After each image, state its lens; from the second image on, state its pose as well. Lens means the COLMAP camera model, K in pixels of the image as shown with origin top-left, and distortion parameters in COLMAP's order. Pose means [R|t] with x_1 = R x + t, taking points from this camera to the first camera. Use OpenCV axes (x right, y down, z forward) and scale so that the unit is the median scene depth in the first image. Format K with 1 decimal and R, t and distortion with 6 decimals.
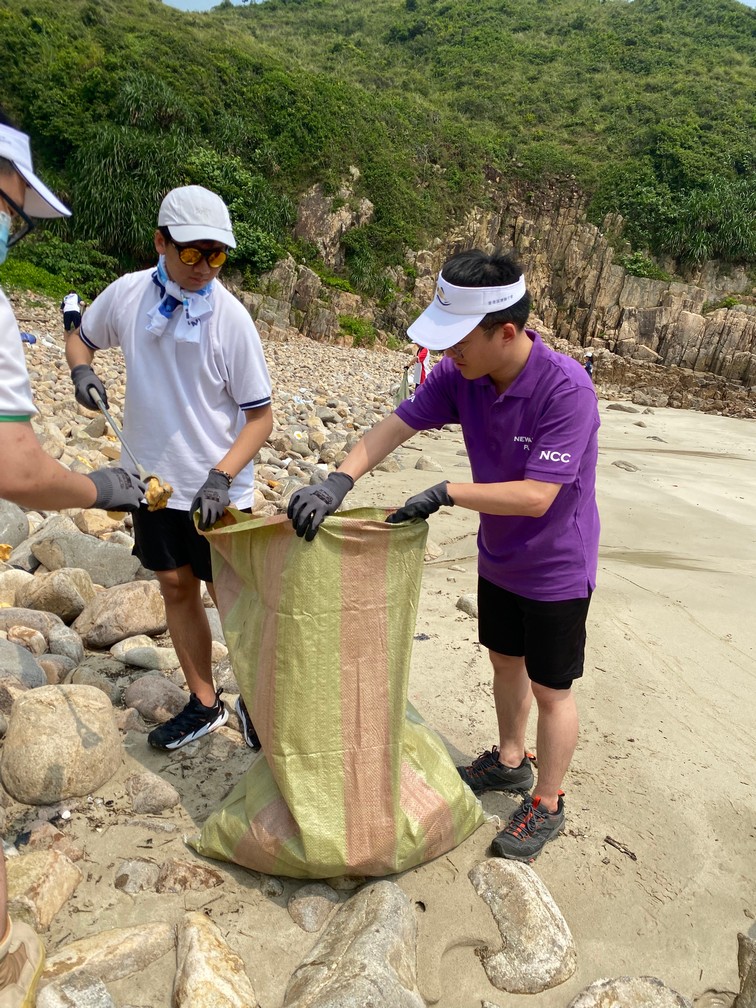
lens RADIAL K [[794.6, 0, 379.8], [0, 794.6, 507.1], [0, 0, 1]] dist [0.004541, 0.003050]
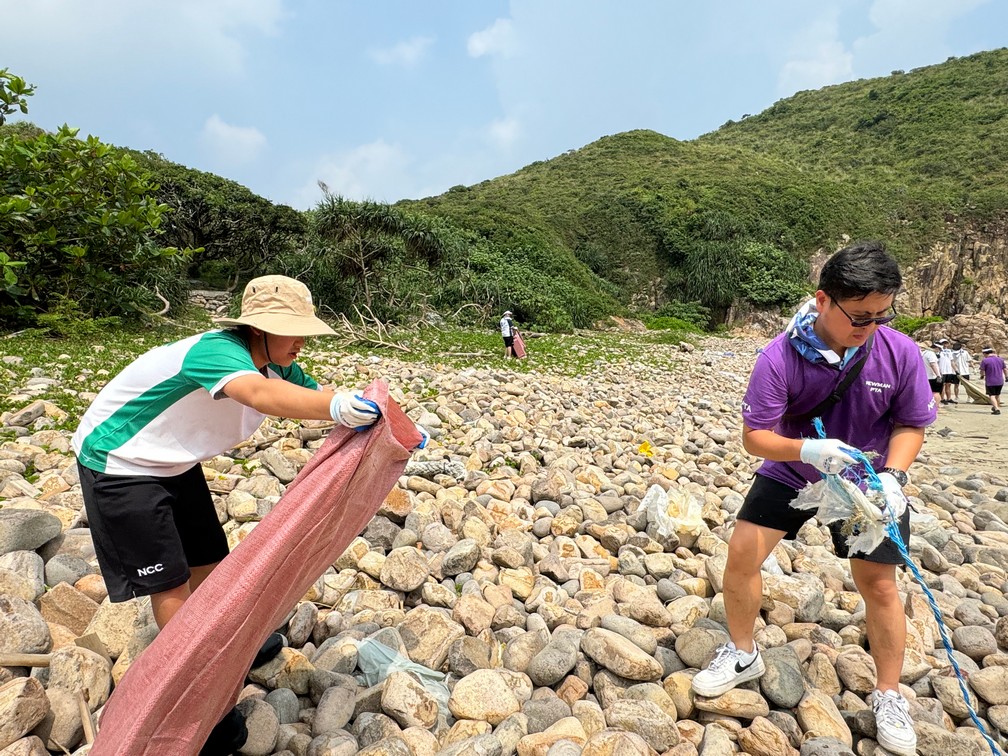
lens RADIAL K [[612.2, 0, 507.9], [0, 612.2, 373.6], [0, 0, 1]] dist [-0.004580, 0.001577]
pose [[0.864035, -0.062122, -0.499585, -0.019714], [-0.017696, 0.987996, -0.153461, 0.056338], [0.503121, 0.141436, 0.852564, -0.350984]]
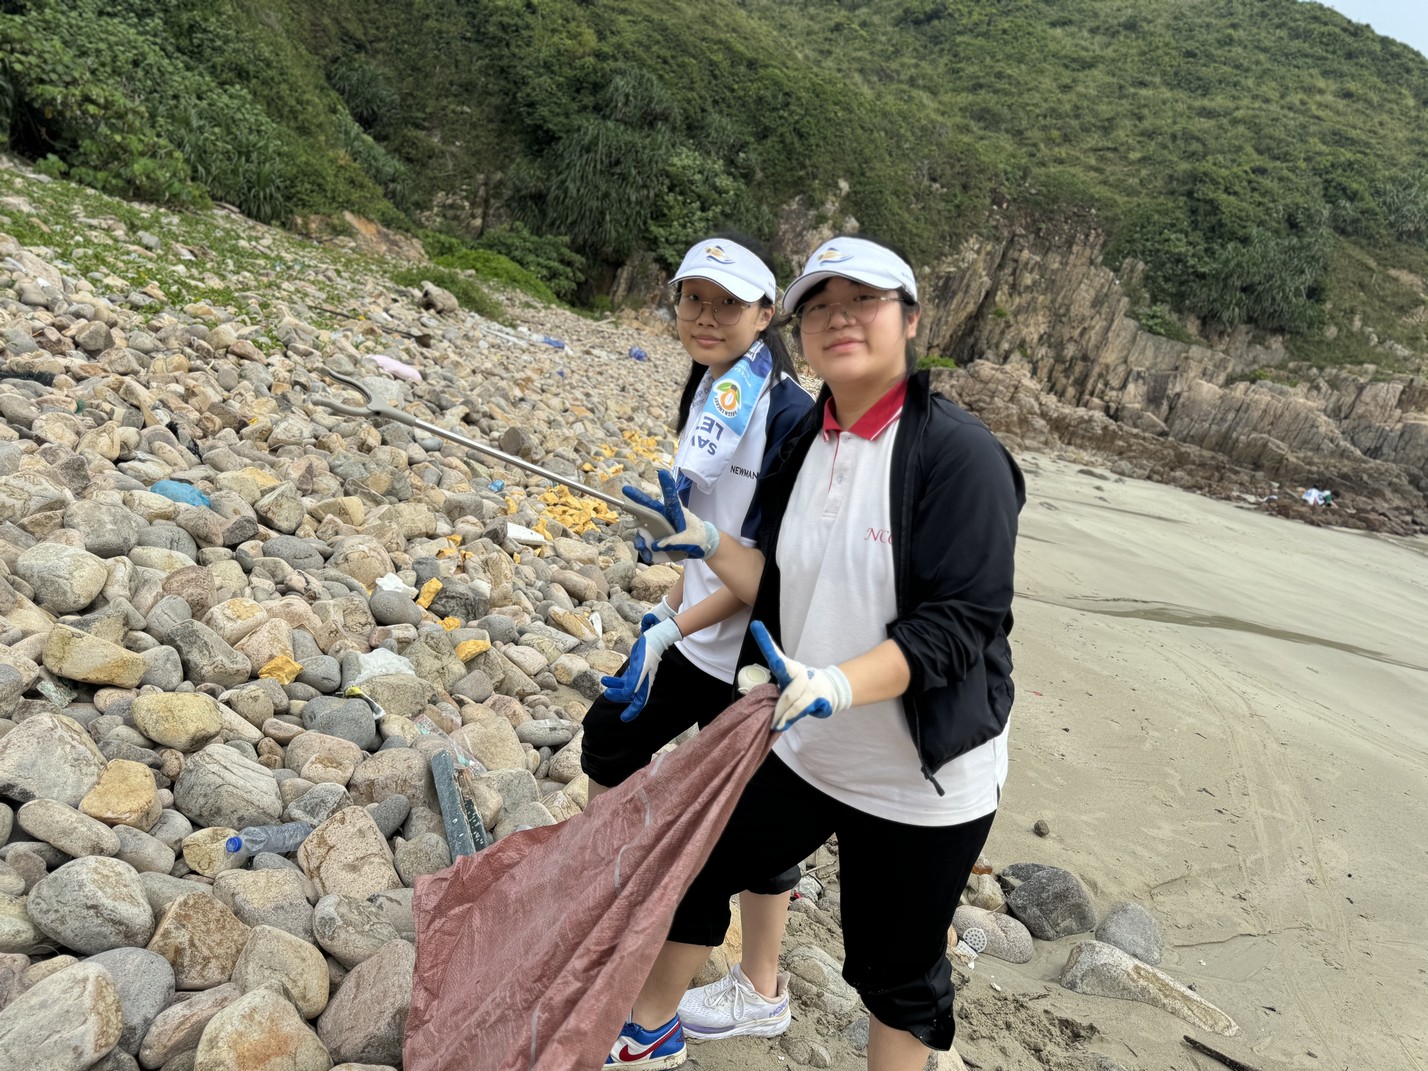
lens RADIAL K [[1007.8, 0, 706.4], [0, 1007.8, 541.9], [0, 0, 1]] dist [0.019682, -0.020325]
pose [[0.985645, 0.132697, -0.104383, -0.010488], [-0.135604, 0.990536, -0.021228, 0.023449], [0.100579, 0.035078, 0.994311, -0.132588]]
